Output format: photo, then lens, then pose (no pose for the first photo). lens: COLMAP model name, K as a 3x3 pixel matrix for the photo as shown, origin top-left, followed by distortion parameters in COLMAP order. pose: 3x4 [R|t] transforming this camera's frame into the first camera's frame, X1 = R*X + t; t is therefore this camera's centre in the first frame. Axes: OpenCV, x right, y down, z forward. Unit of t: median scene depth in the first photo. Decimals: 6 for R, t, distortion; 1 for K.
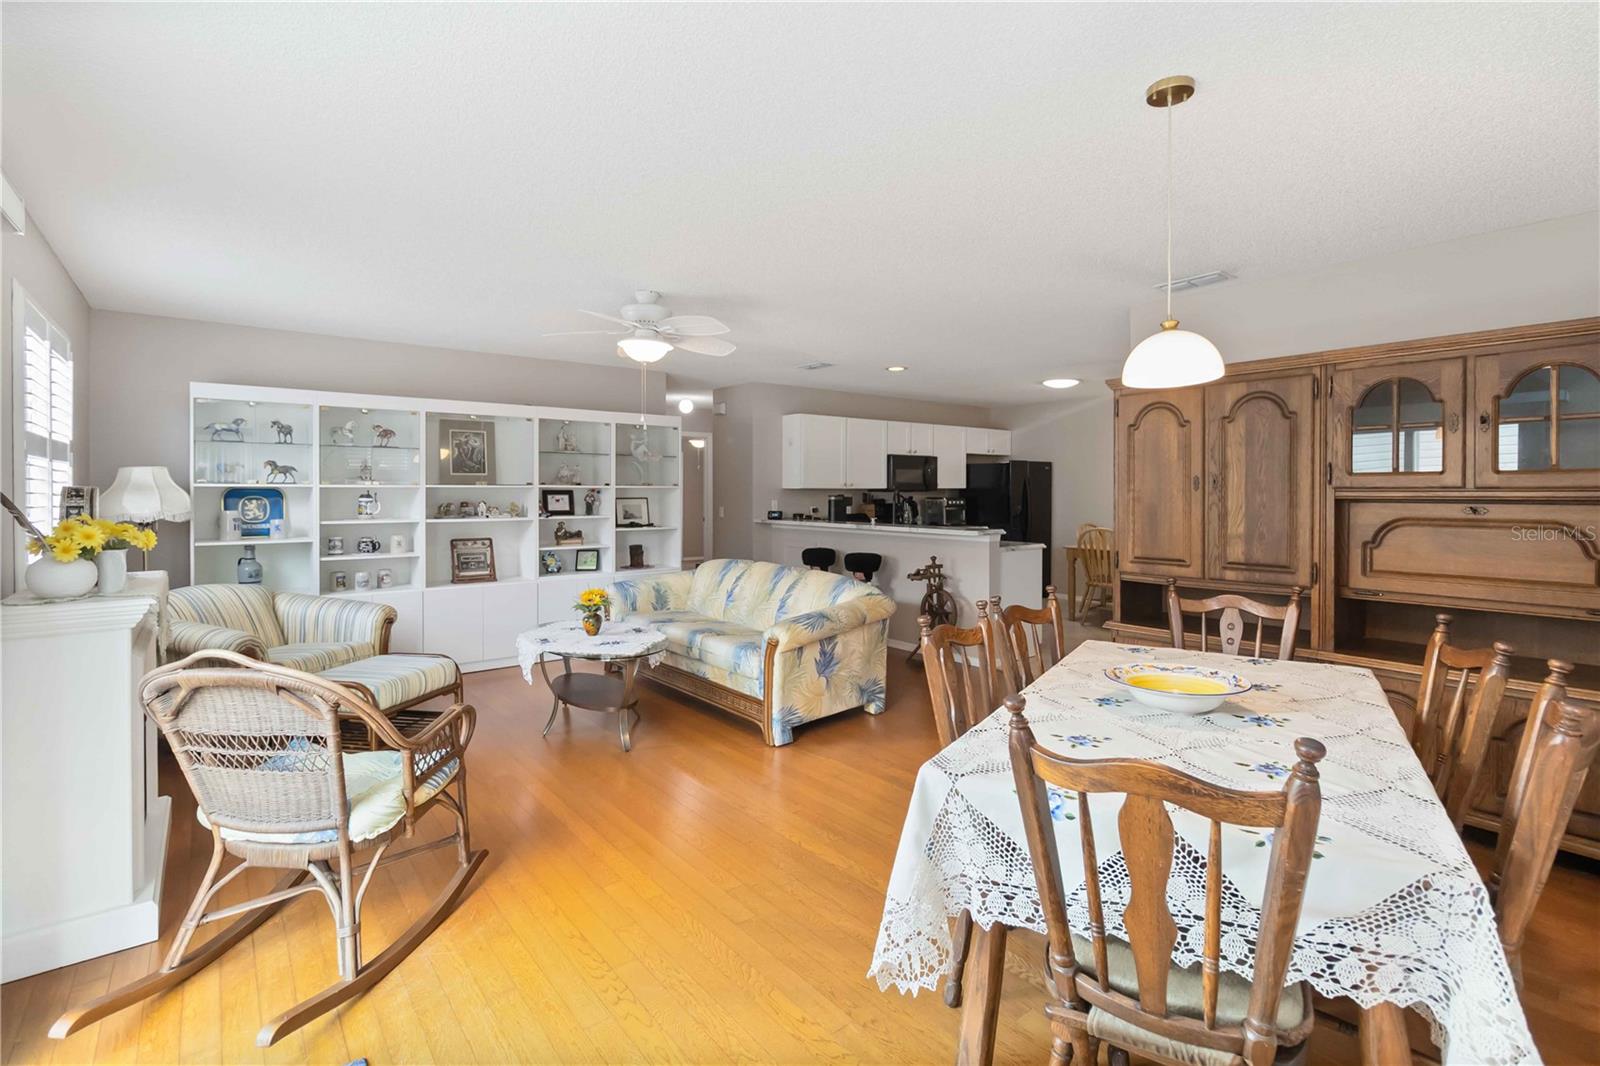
lens RADIAL K [[734.8, 0, 806.1], [0, 734.8, 502.5], [0, 0, 1]] dist [0.001481, 0.000244]
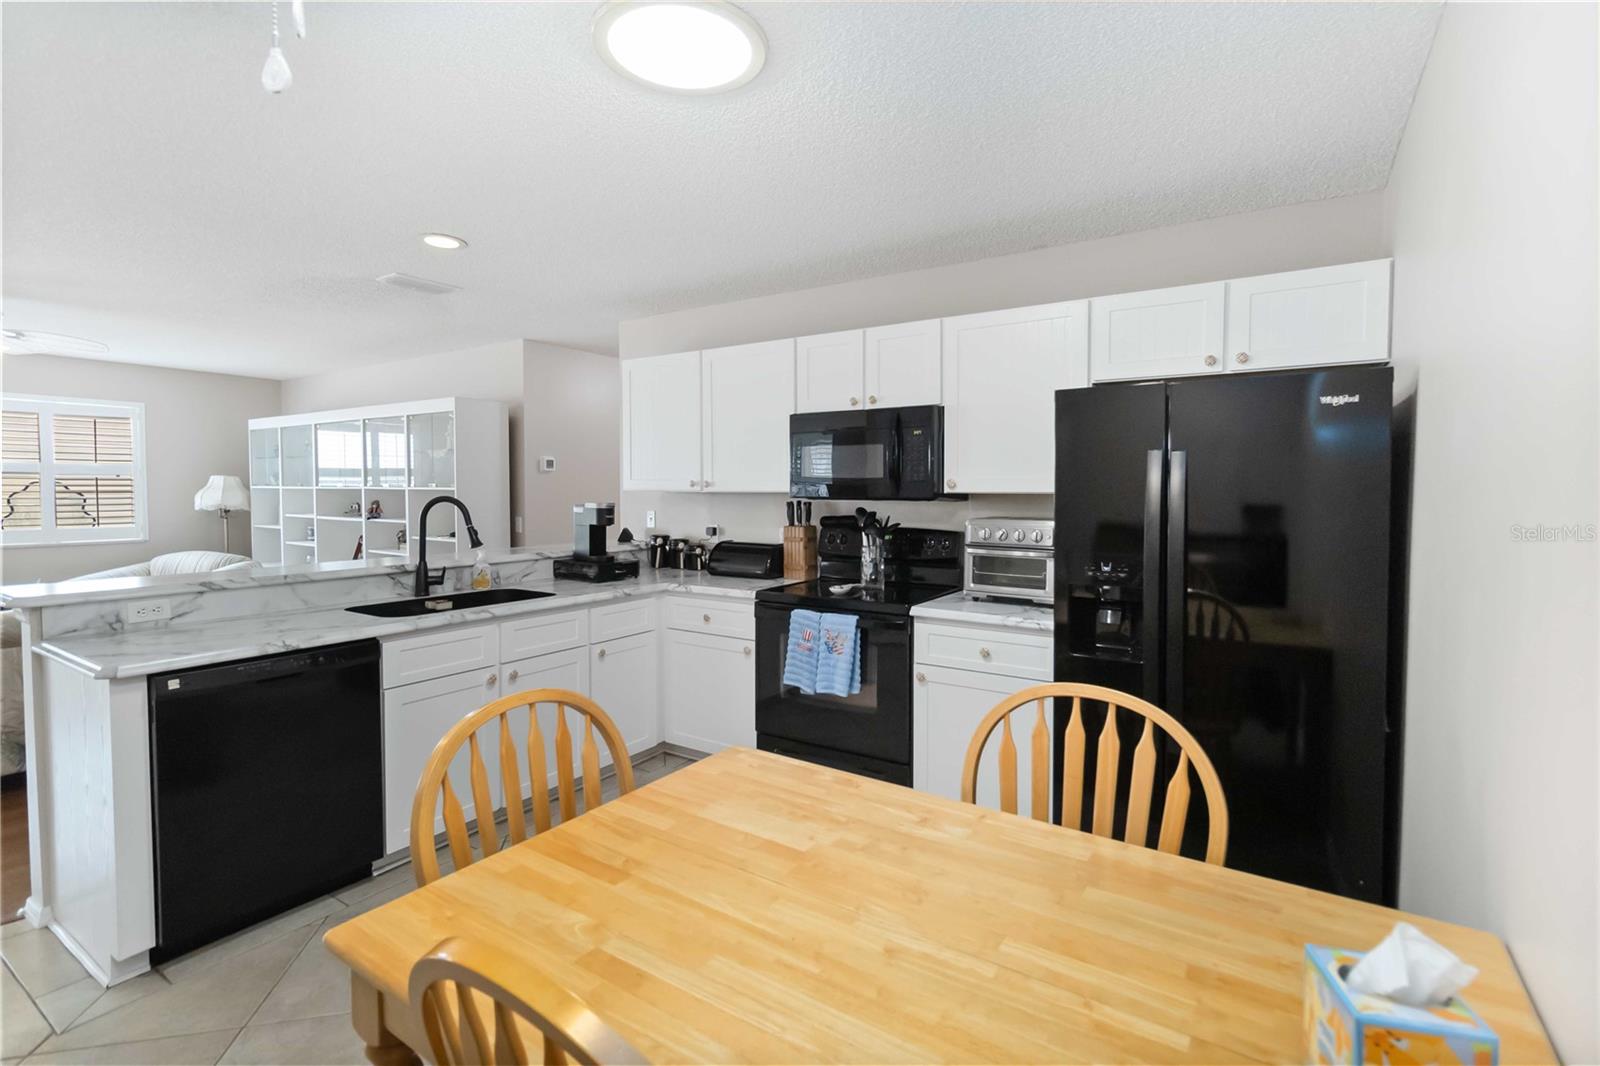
lens RADIAL K [[734.8, 0, 806.1], [0, 734.8, 502.5], [0, 0, 1]] dist [0.001481, 0.000244]
pose [[0.312232, 0.020560, -0.949783, 0.688856], [-0.018888, 0.999703, 0.015432, -0.025441], [0.949818, 0.013121, 0.312527, 1.126777]]
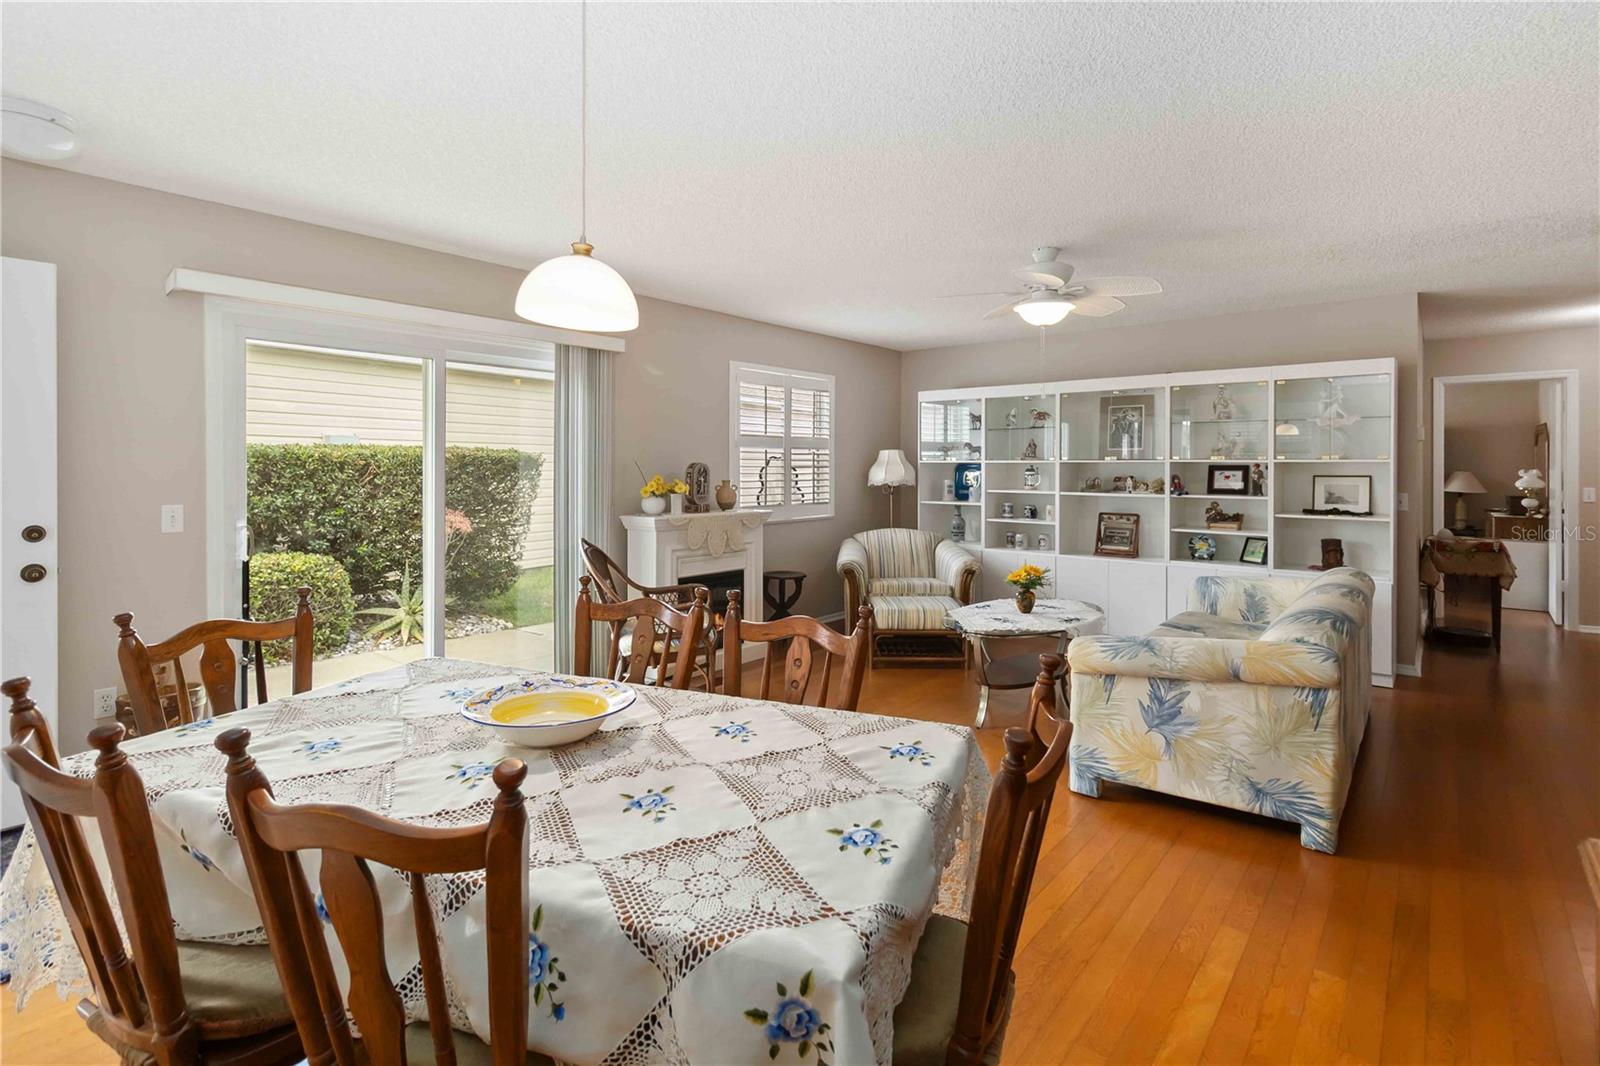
lens RADIAL K [[743.9, 0, 799.5], [0, 743.9, 467.7], [0, 0, 1]] dist [0.000491, -0.000145]
pose [[0.186895, 0.002439, -0.982377, 0.409574], [-0.017137, 0.999853, -0.000778, -0.004479], [0.982230, 0.016980, 0.186909, 0.334940]]
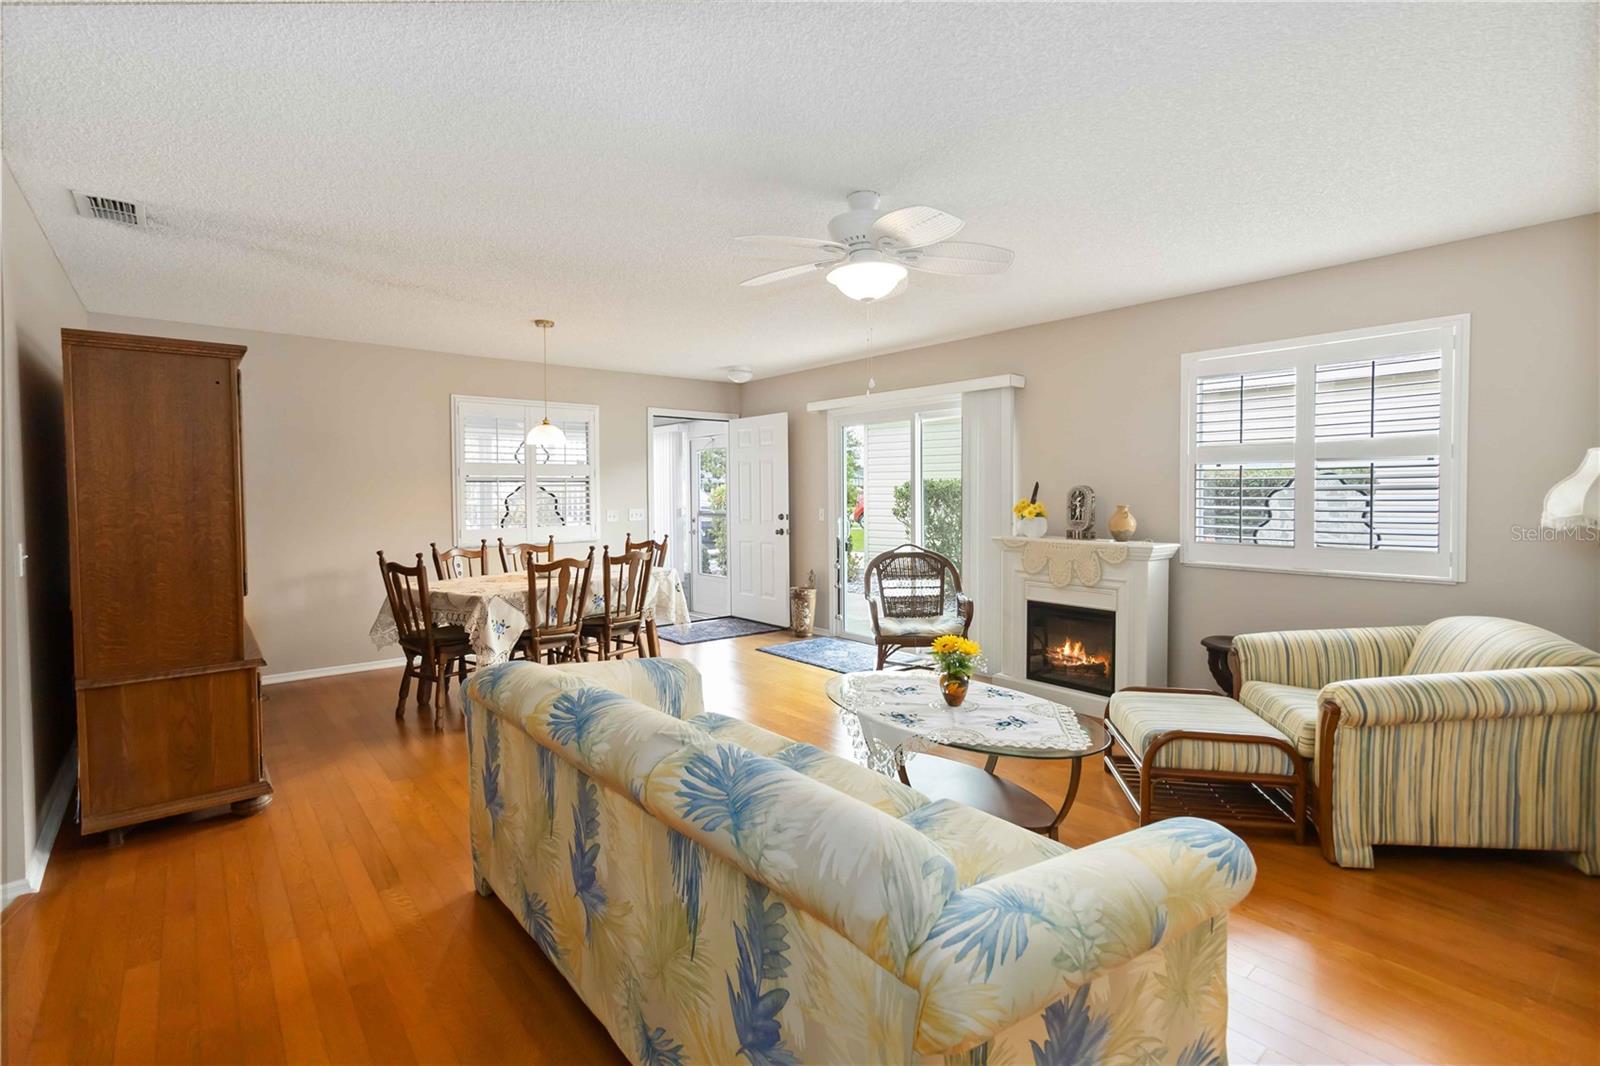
lens RADIAL K [[724.2, 0, 806.5], [0, 724.2, 516.2], [0, 0, 1]] dist [-0.000452, -0.000042]
pose [[-0.999419, 0.007513, -0.033246, -0.087922], [0.005806, 0.998673, 0.051163, -0.016007], [0.033586, 0.050940, -0.998137, 1.070156]]
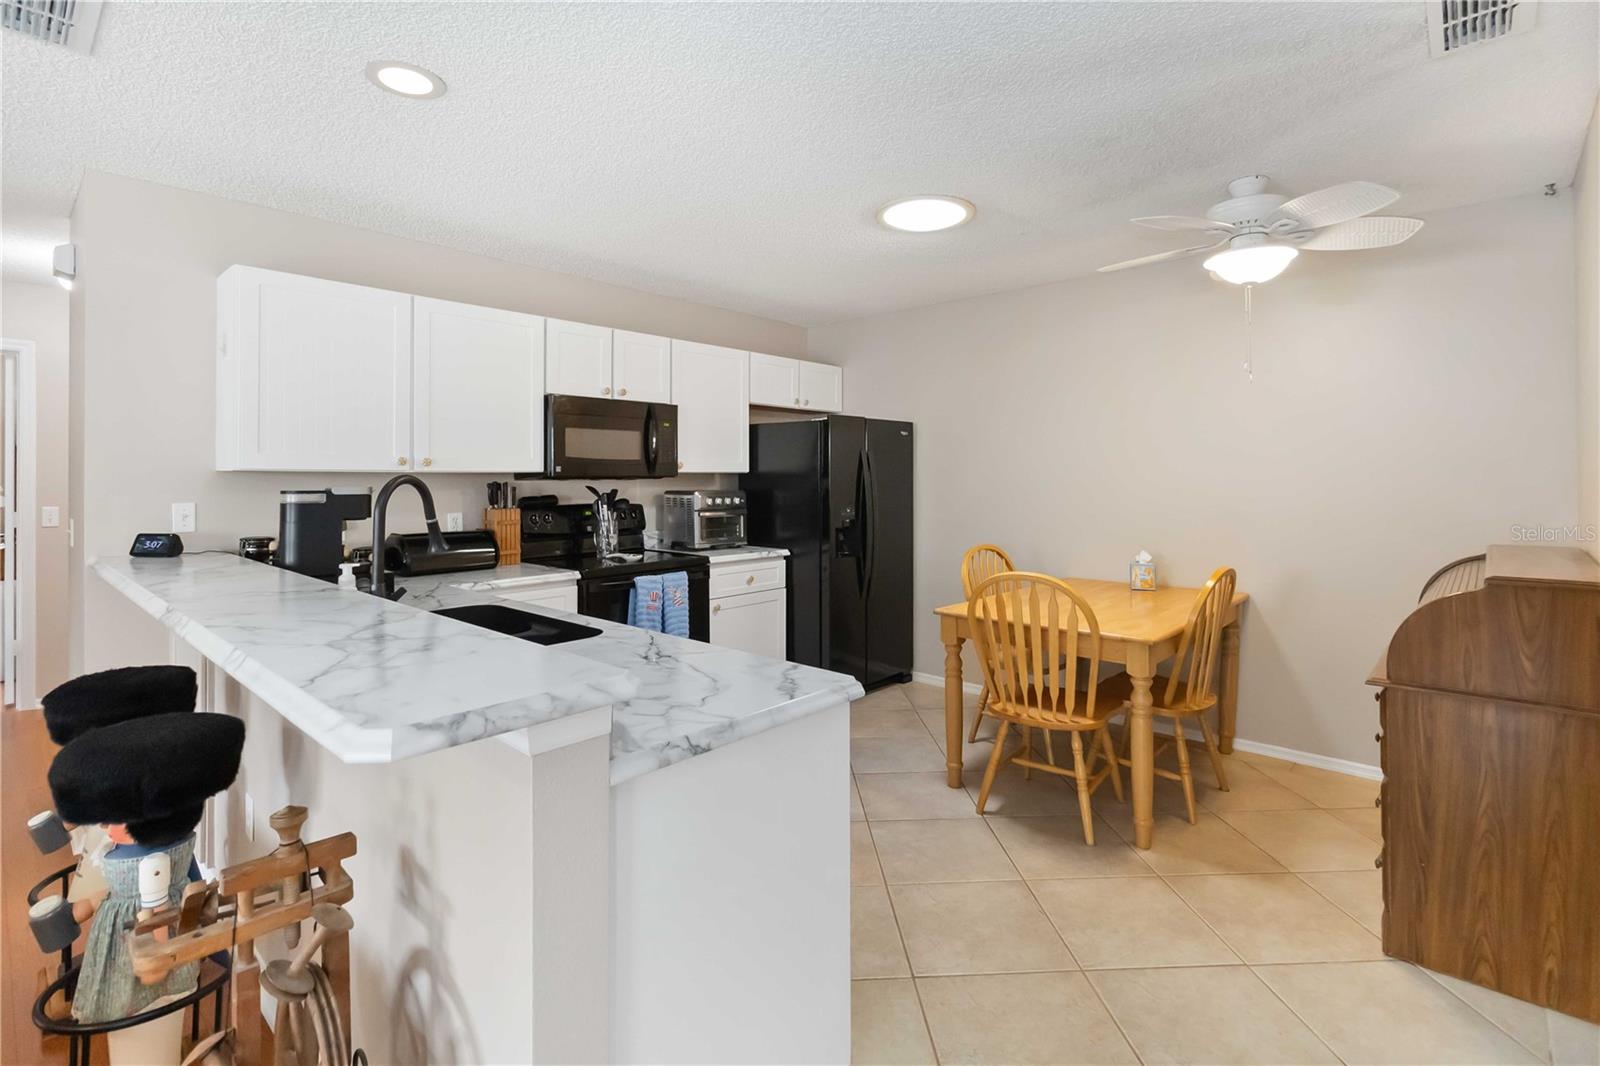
lens RADIAL K [[746.8, 0, 799.4], [0, 746.8, 474.1], [0, 0, 1]] dist [0.001835, 0.000321]
pose [[0.988078, -0.000512, 0.153955, 0.248240], [0.004127, 0.999723, -0.023163, -0.008866], [-0.153901, 0.023522, 0.987806, 0.701935]]
